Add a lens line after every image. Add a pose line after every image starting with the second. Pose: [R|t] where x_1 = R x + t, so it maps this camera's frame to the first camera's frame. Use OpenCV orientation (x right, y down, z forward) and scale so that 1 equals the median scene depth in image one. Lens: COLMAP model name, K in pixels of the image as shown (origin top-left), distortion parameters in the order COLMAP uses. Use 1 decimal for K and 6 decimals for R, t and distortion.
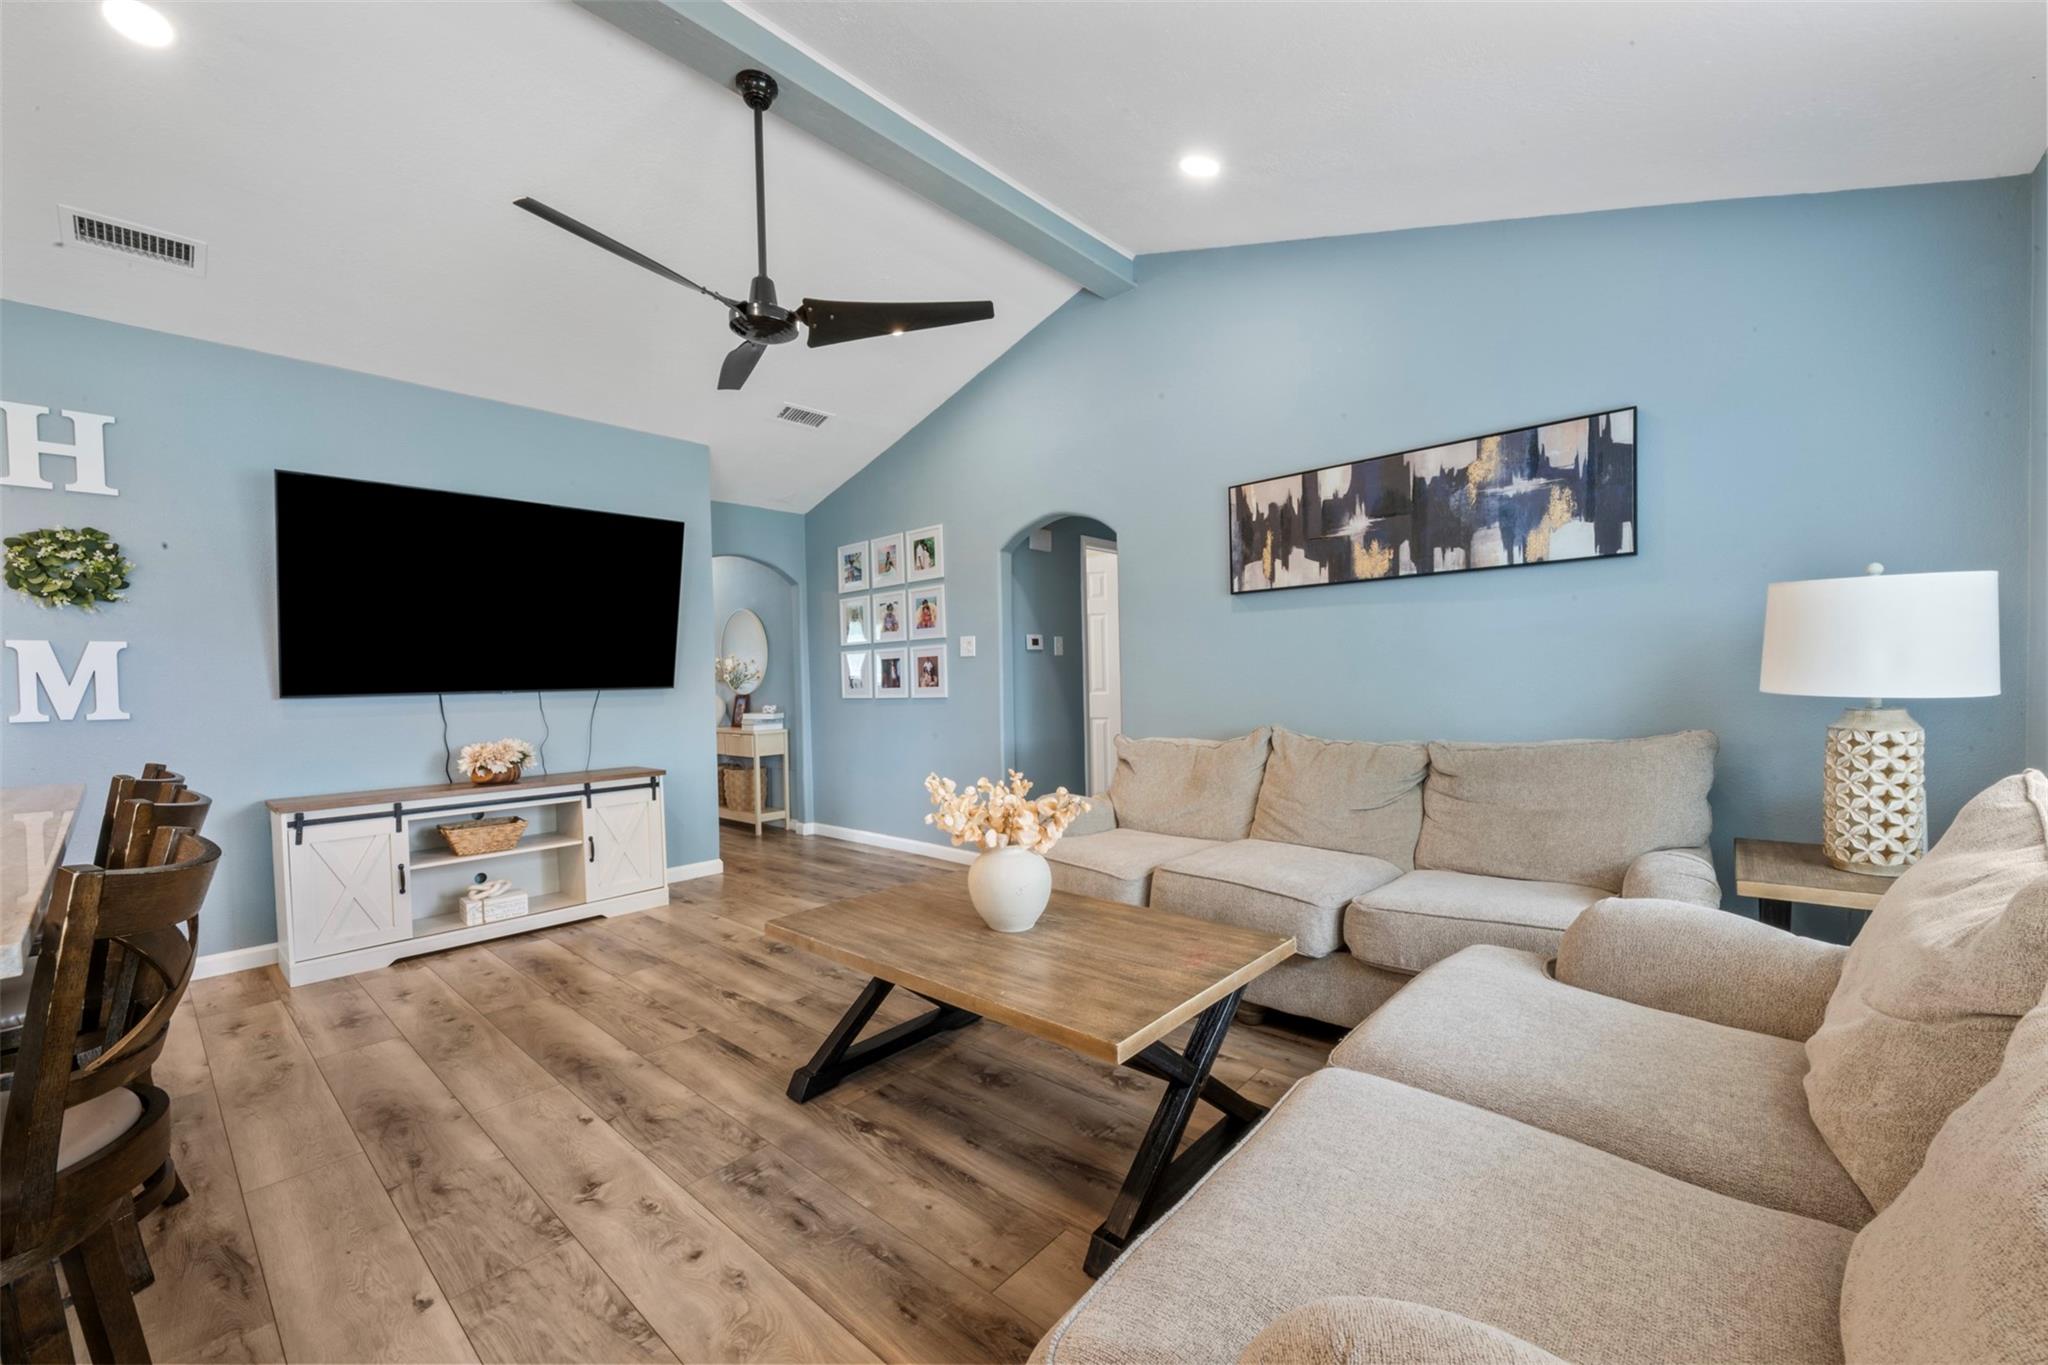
lens RADIAL K [[805.4, 0, 1022.1], [0, 805.4, 698.5], [0, 0, 1]] dist [0.019631, -0.008120]
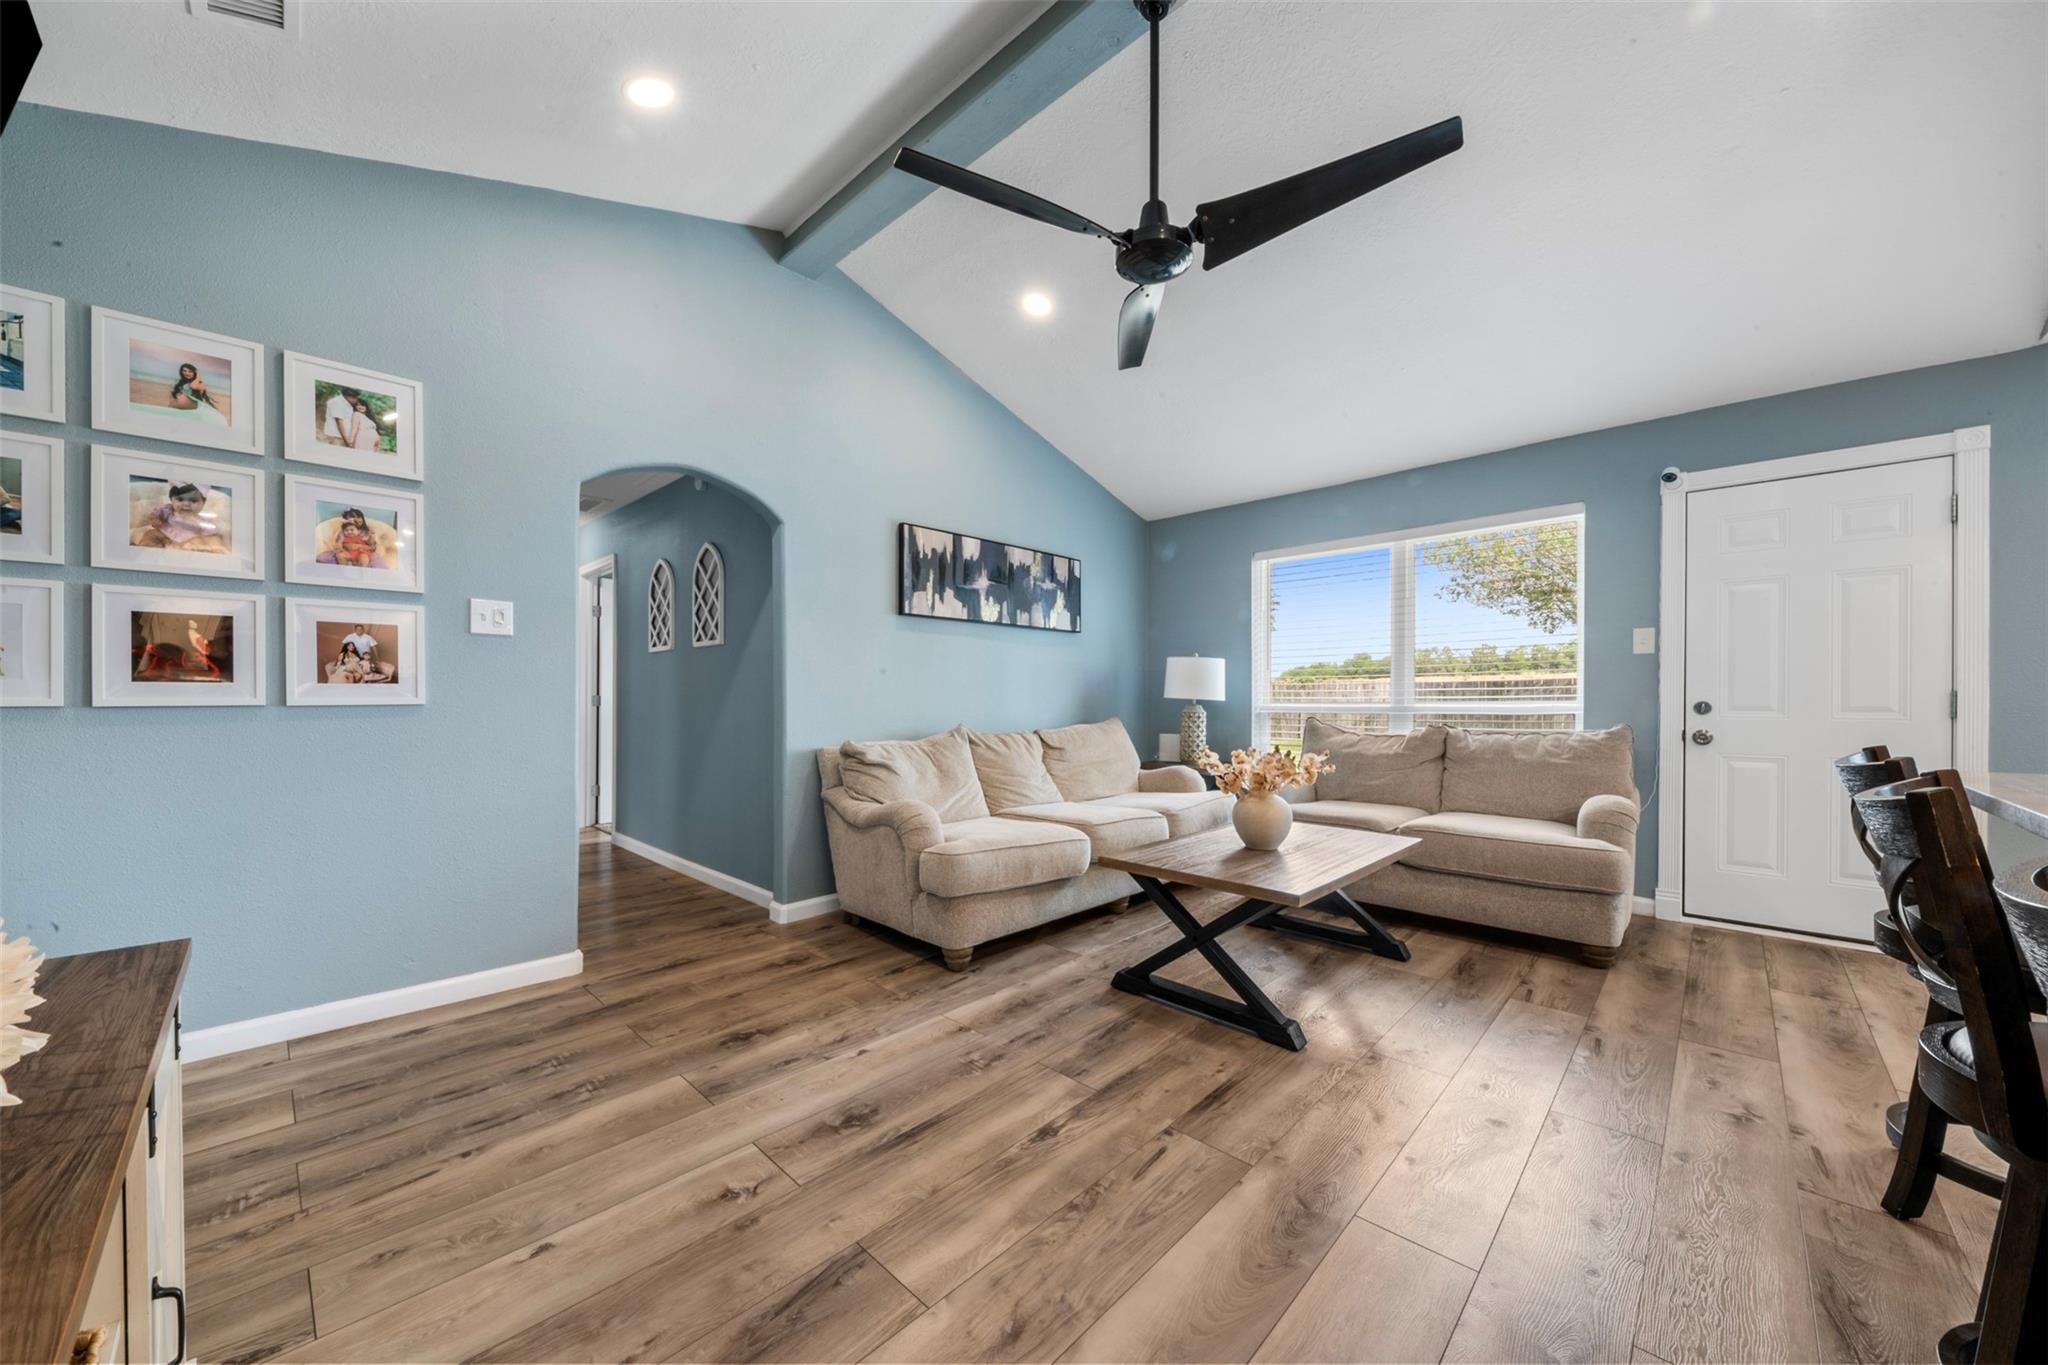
lens RADIAL K [[729.4, 0, 1022.3], [0, 729.4, 700.1], [0, 0, 1]] dist [0.013873, -0.007012]
pose [[0.032239, 0.022177, 0.999234, -0.904226], [0.021686, 0.999503, -0.022883, 0.024587], [-0.999245, 0.022407, 0.031742, 0.928326]]
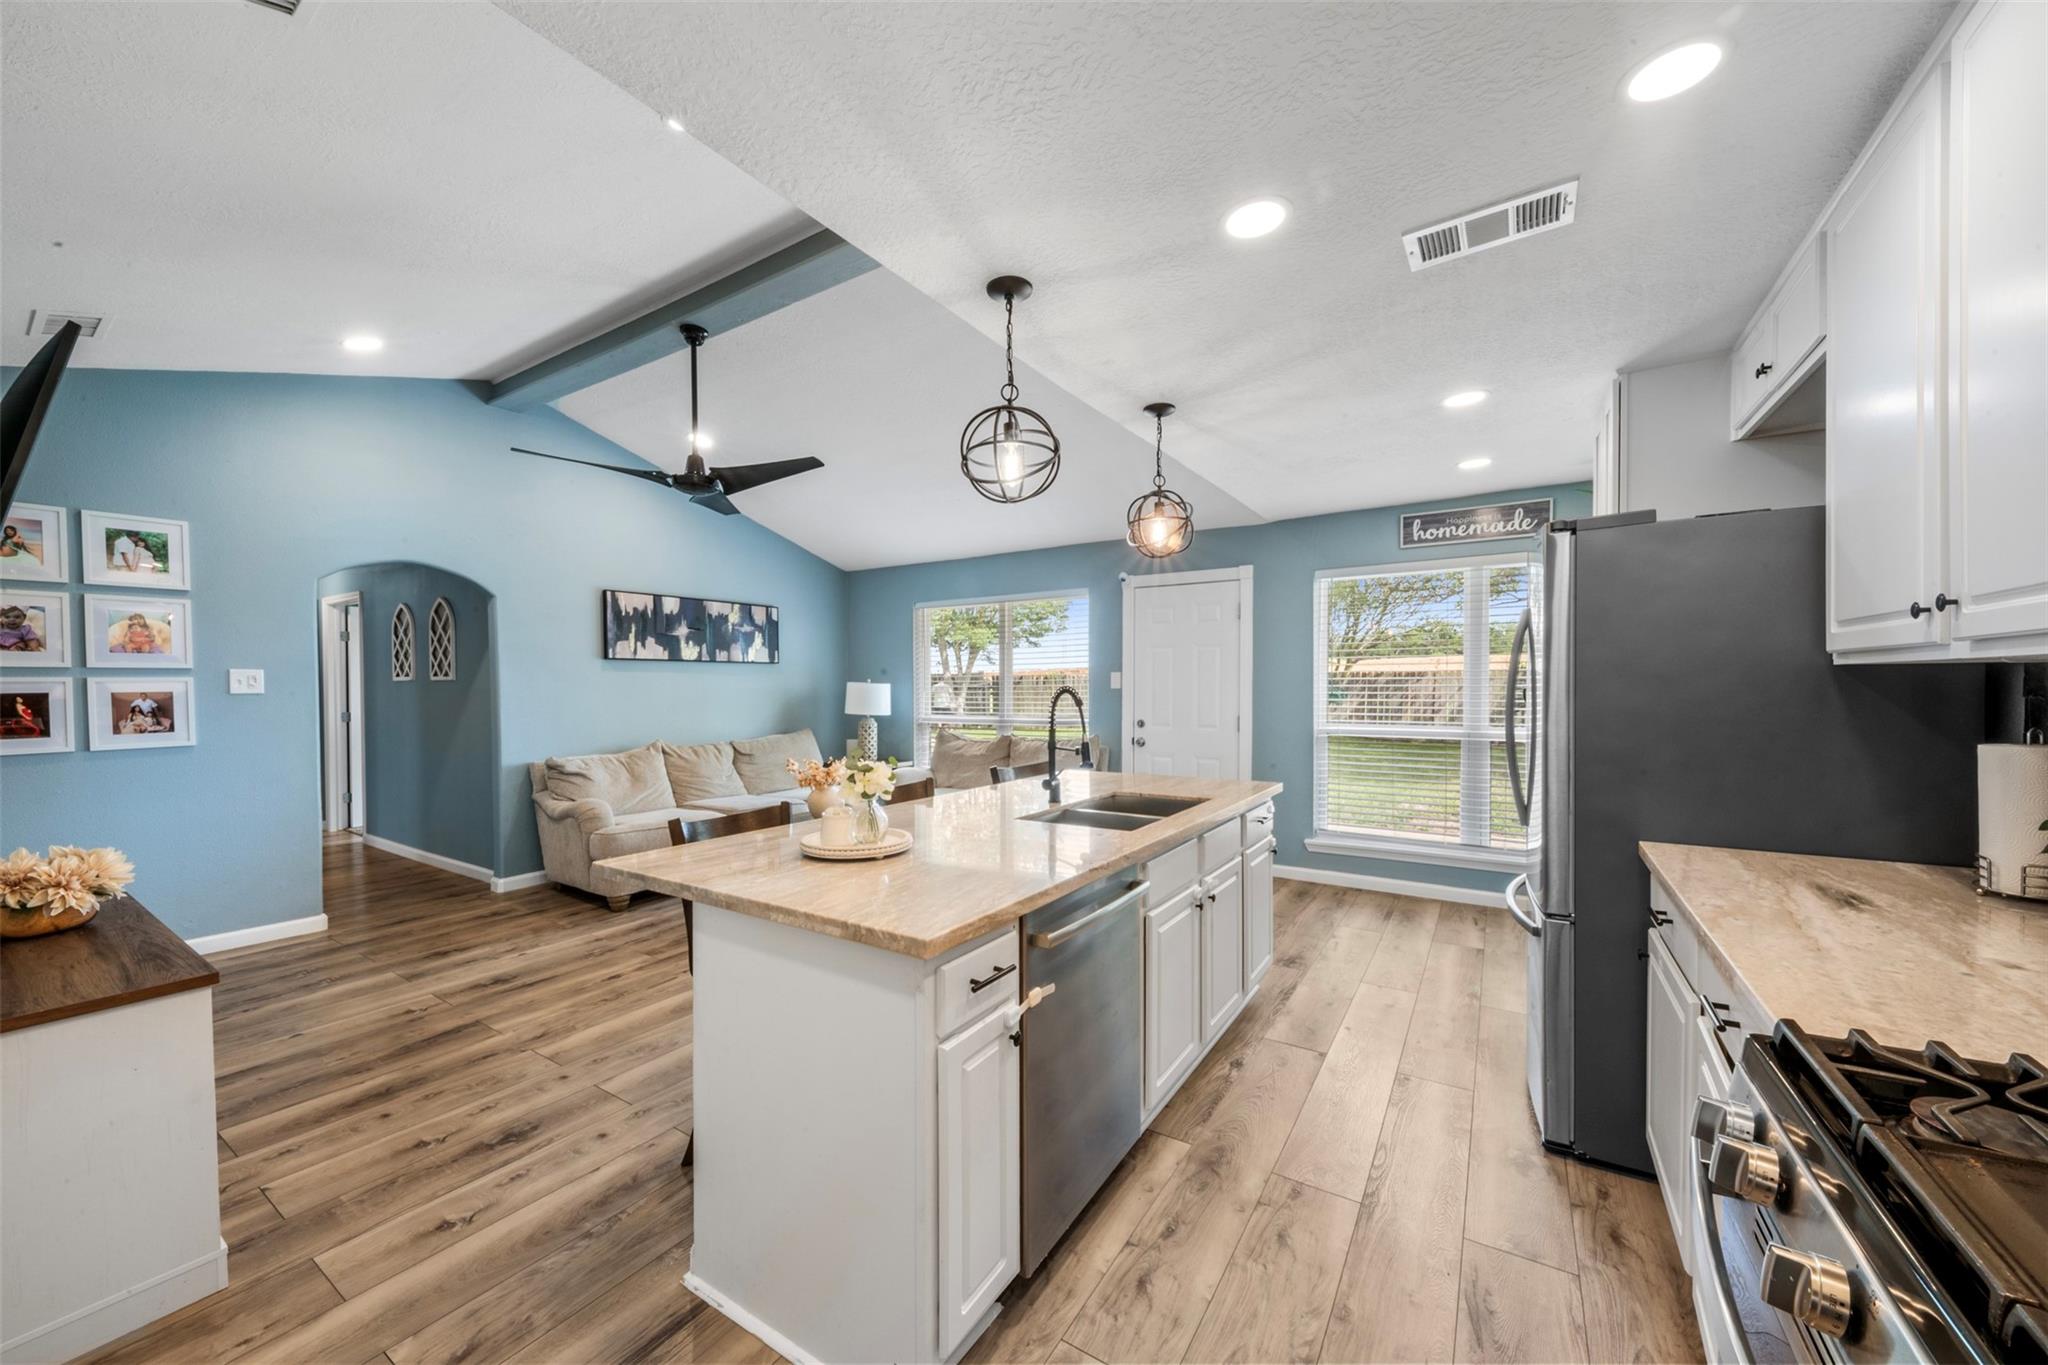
lens RADIAL K [[744.7, 0, 1022.1], [0, 744.7, 698.2], [0, 0, 1]] dist [0.023421, -0.011106]
pose [[-0.158406, 0.004748, 0.987363, -1.482454], [0.030551, 0.999533, 0.000095, -0.035571], [-0.986901, 0.030180, -0.158477, 0.520609]]
